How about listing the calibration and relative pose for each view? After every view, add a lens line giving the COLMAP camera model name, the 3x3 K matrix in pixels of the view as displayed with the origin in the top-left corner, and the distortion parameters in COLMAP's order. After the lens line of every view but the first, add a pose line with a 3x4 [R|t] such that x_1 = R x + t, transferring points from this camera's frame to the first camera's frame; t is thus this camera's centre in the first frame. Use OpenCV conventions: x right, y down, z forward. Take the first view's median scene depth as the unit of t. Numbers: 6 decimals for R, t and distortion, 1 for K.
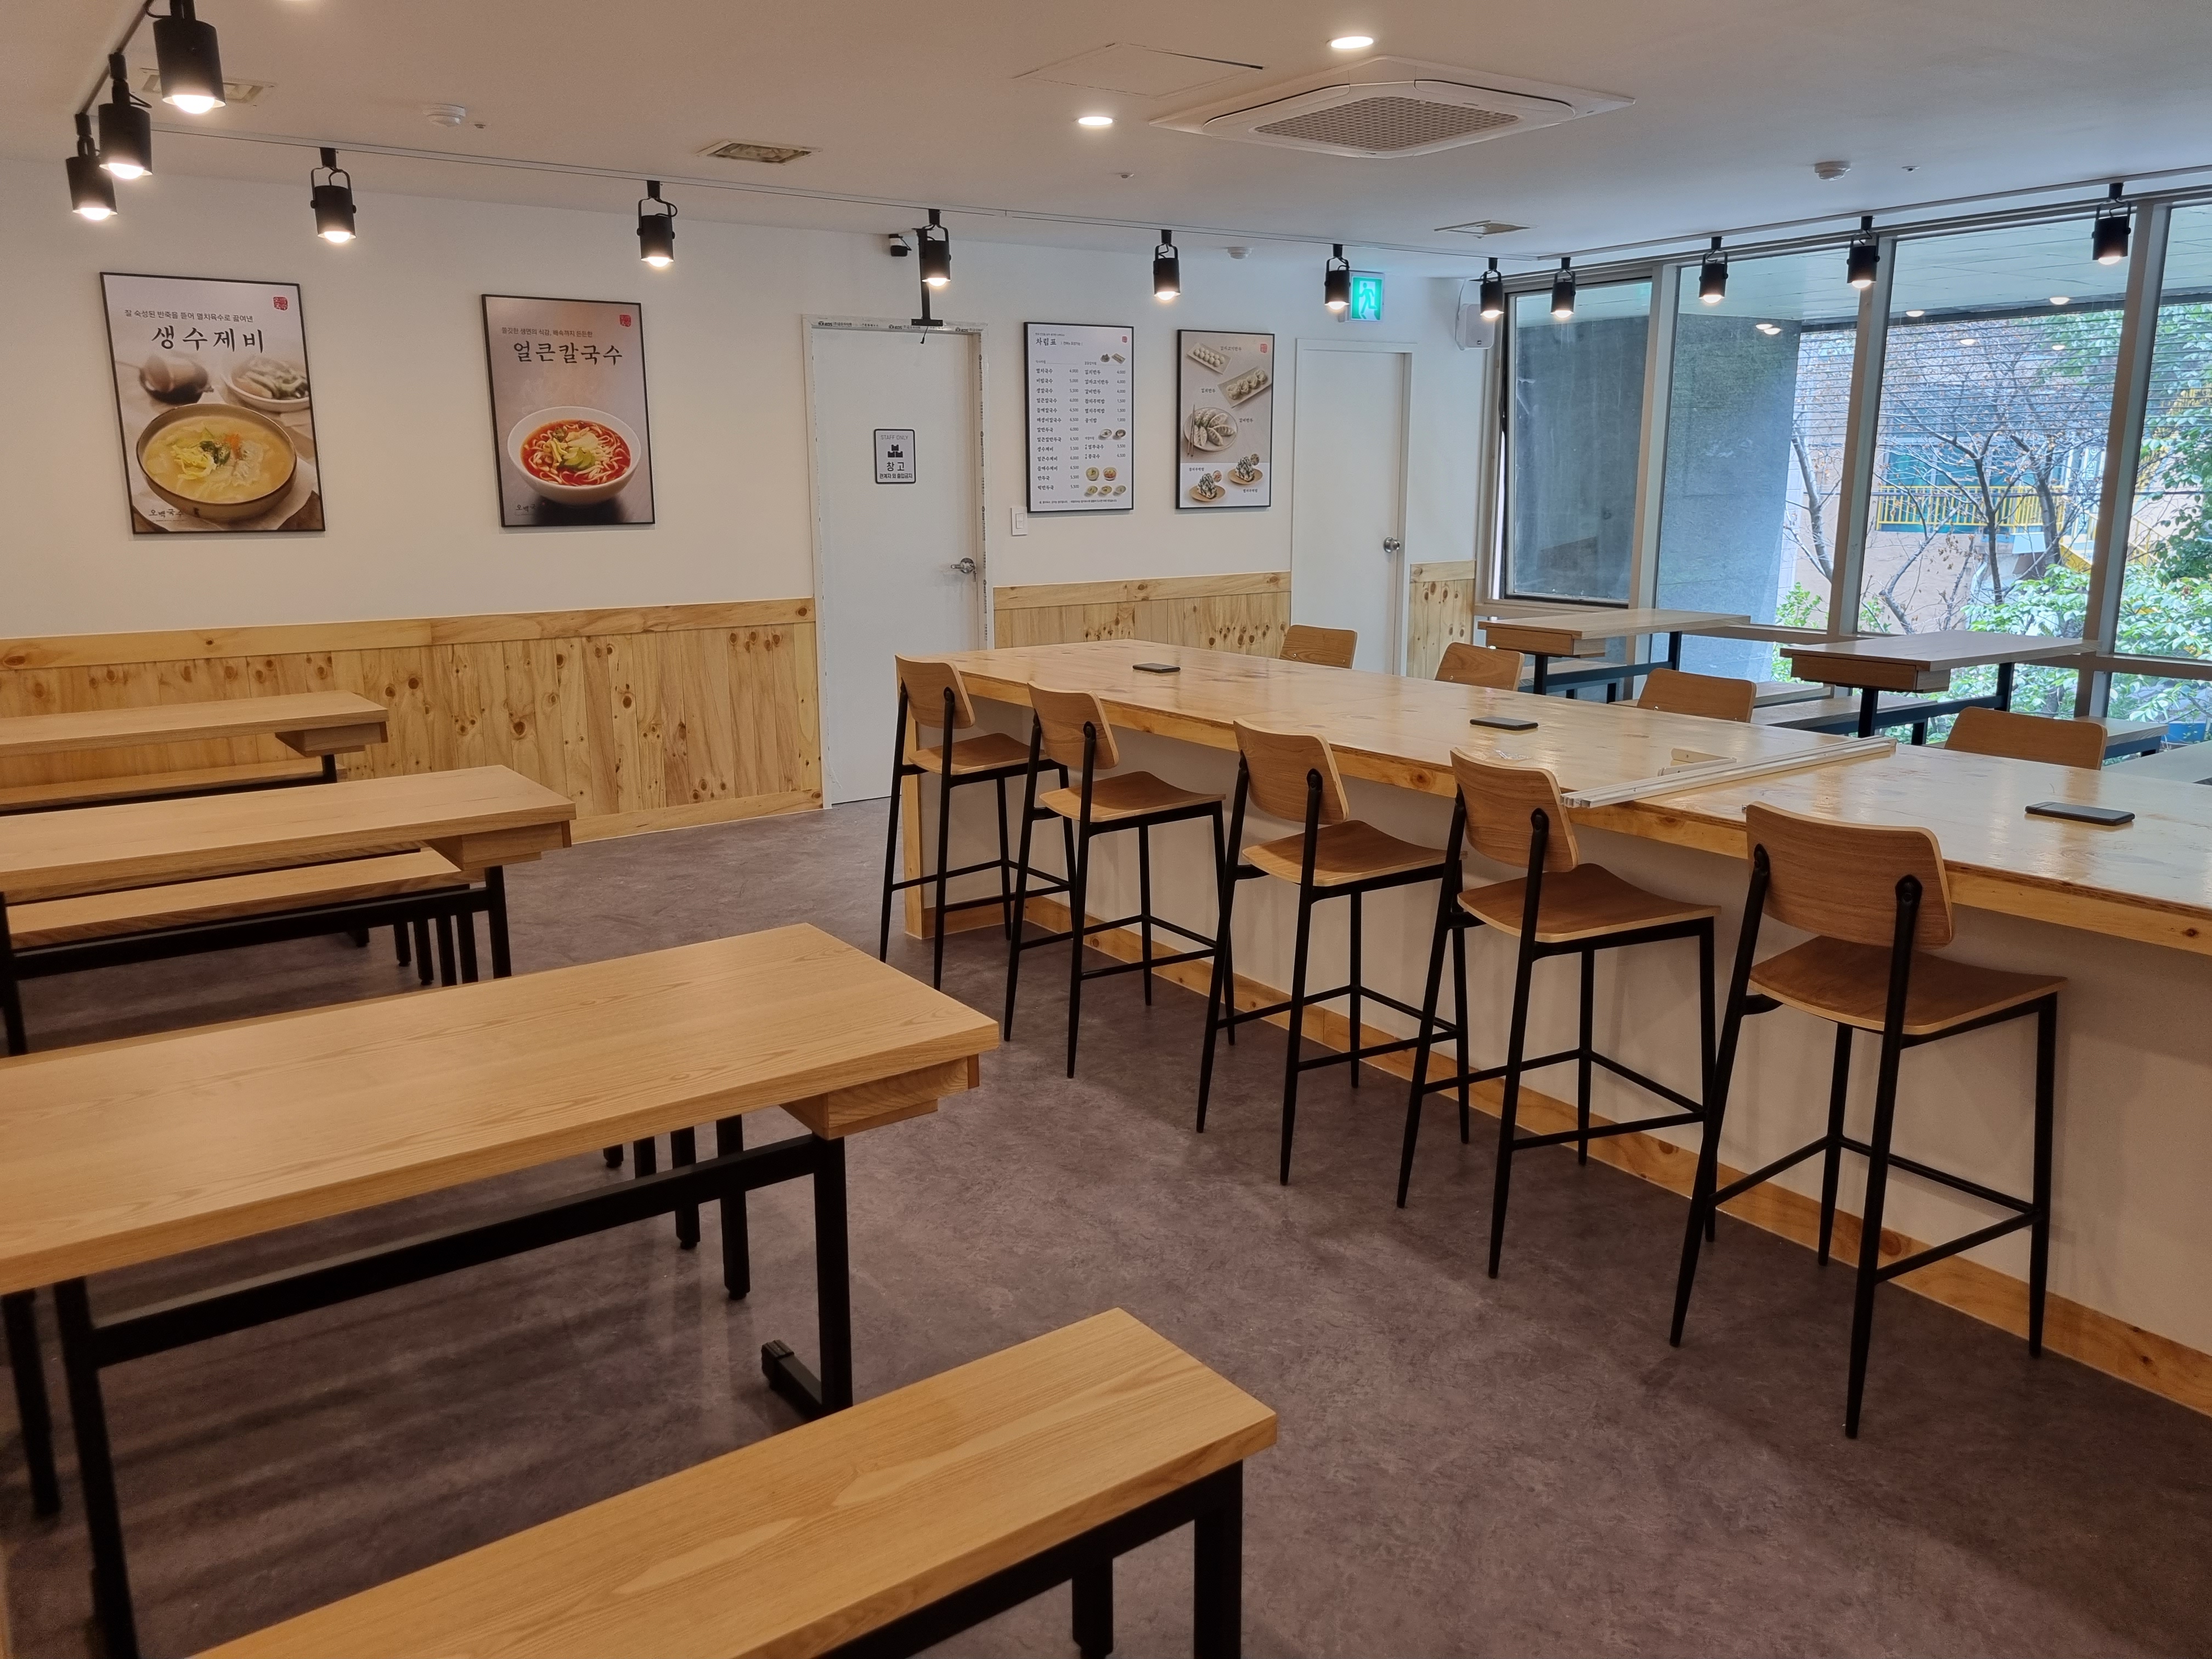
lens RADIAL K [[1658.5, 0, 1102.7], [0, 1658.5, 826.1], [0, 0, 1]] dist [0.027557, -0.007943]
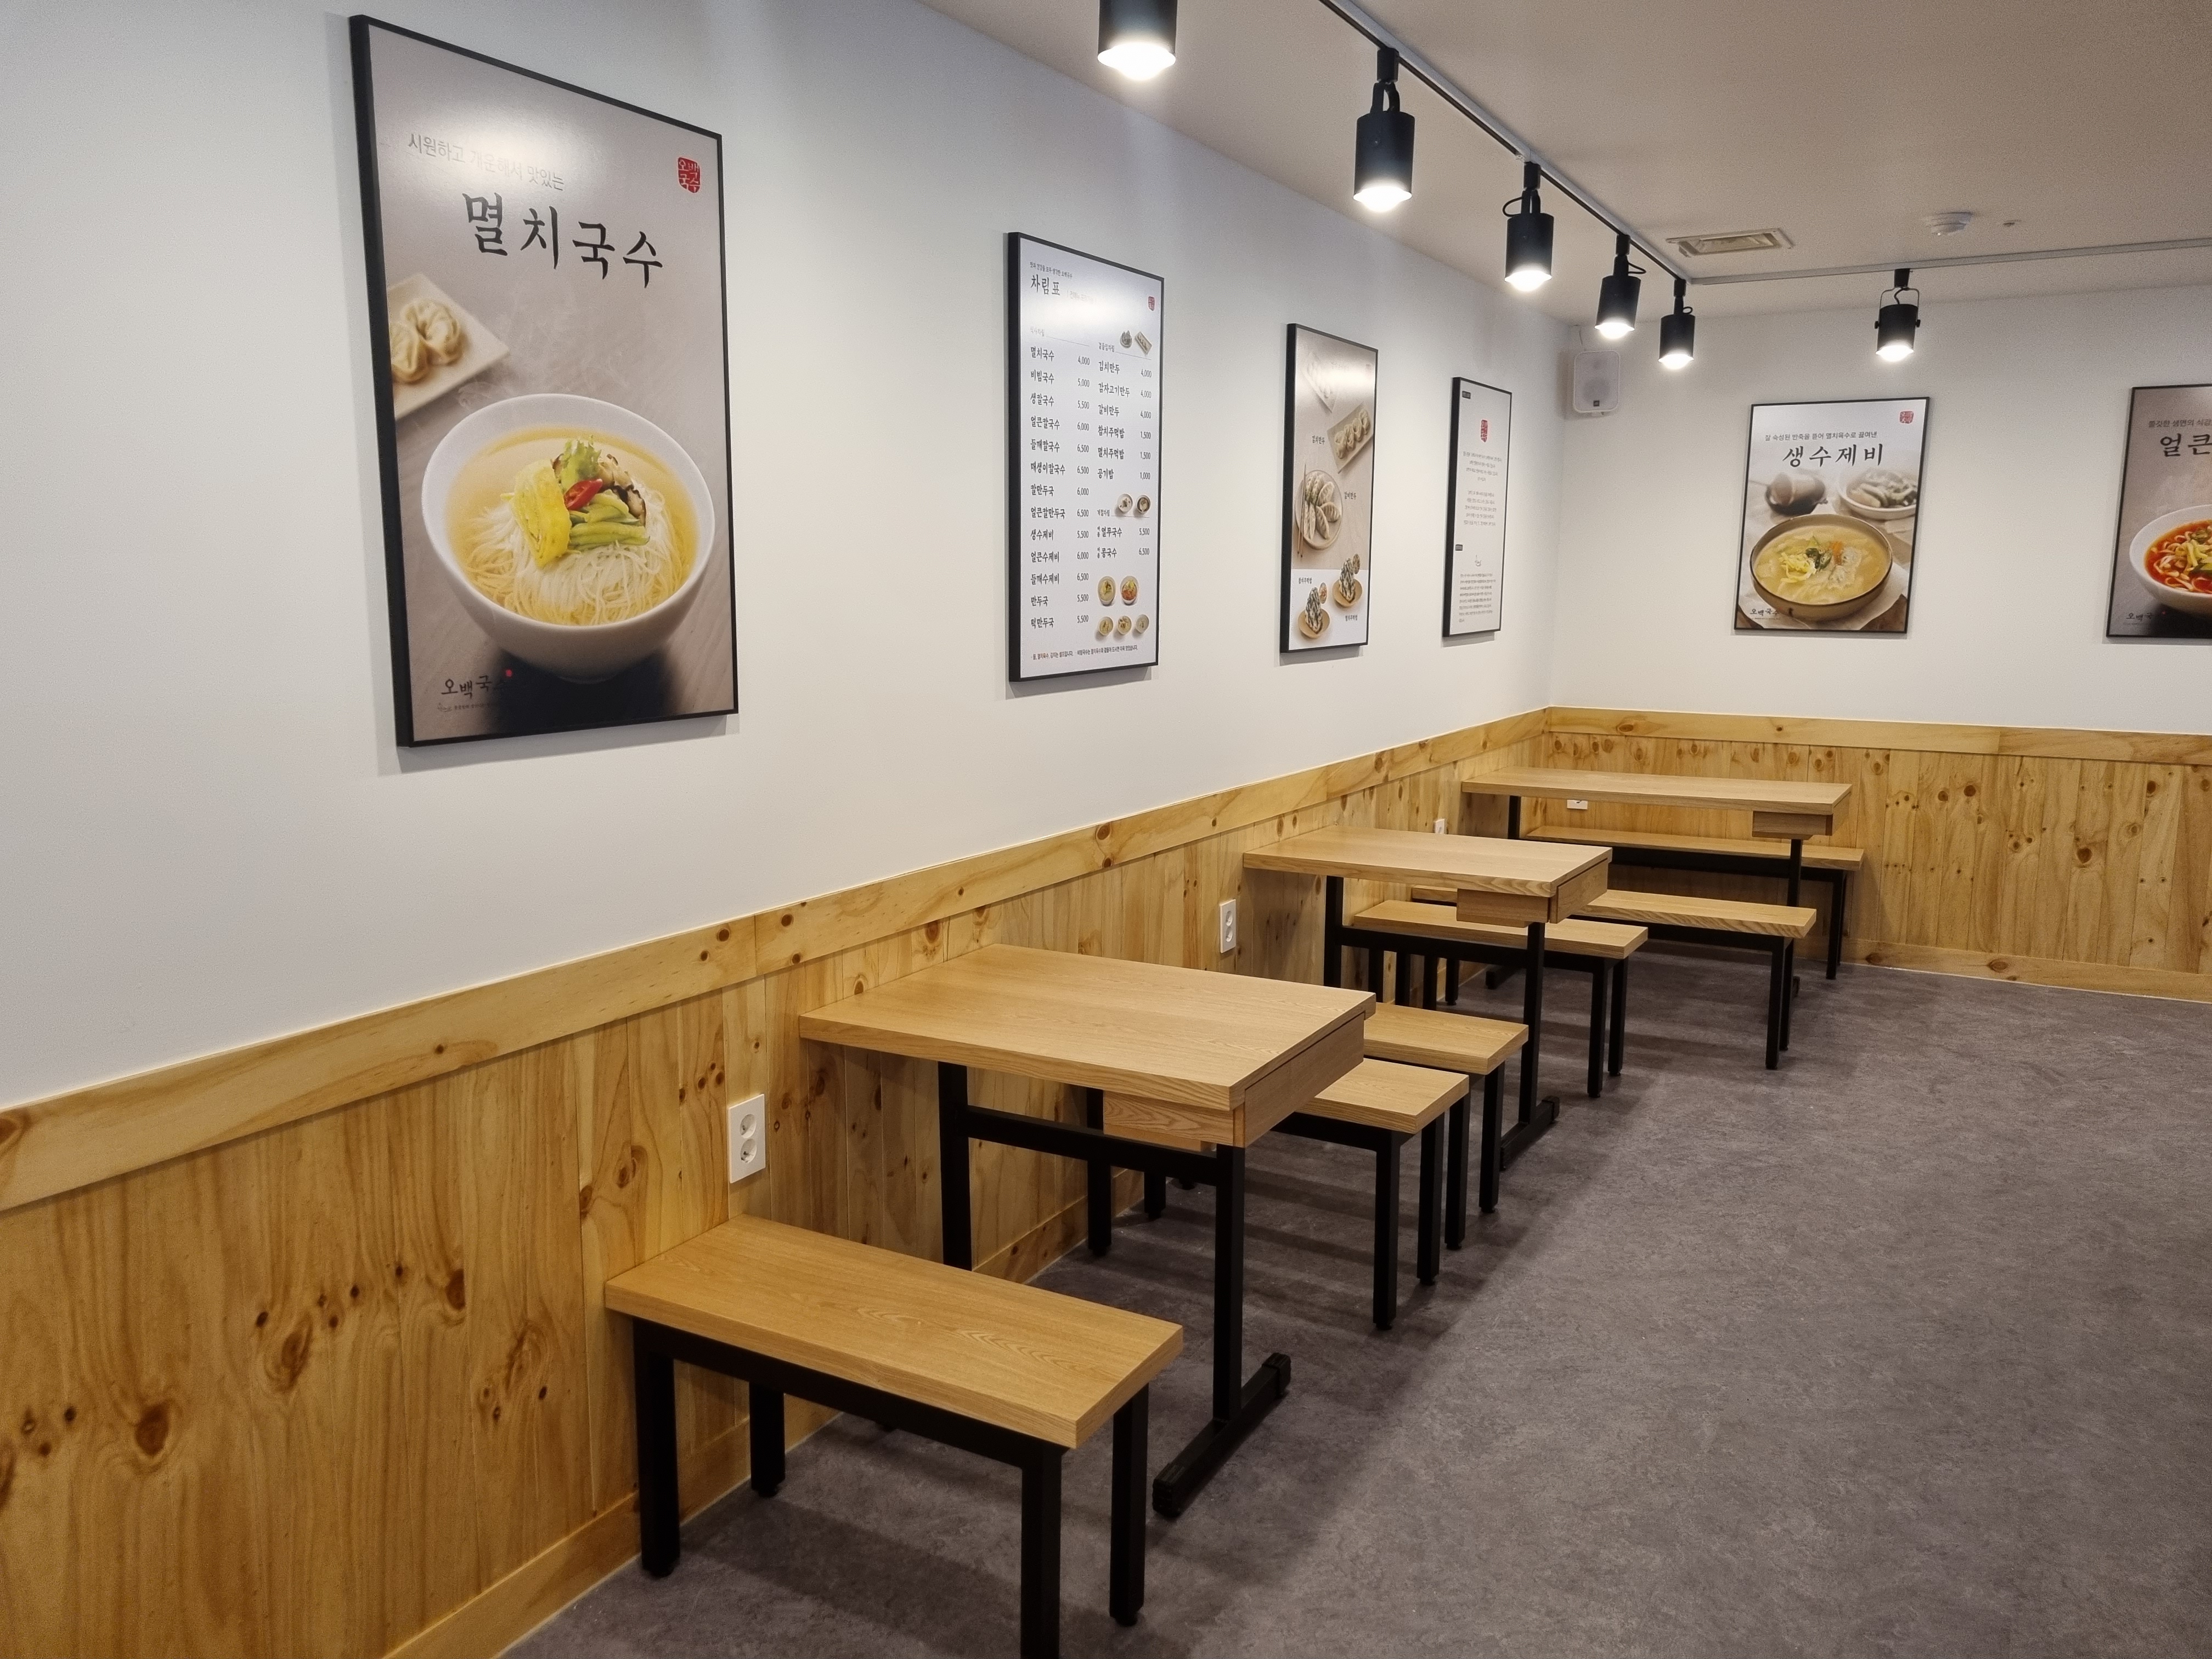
lens RADIAL K [[1658.5, 0, 1096.1], [0, 1658.5, 829.1], [0, 0, 1]] dist [0.027557, -0.007943]
pose [[0.420714, 0.146210, -0.895334, 0.265047], [-0.200214, 0.977556, 0.065557, -0.027098], [0.884824, 0.151678, 0.440544, 0.127407]]
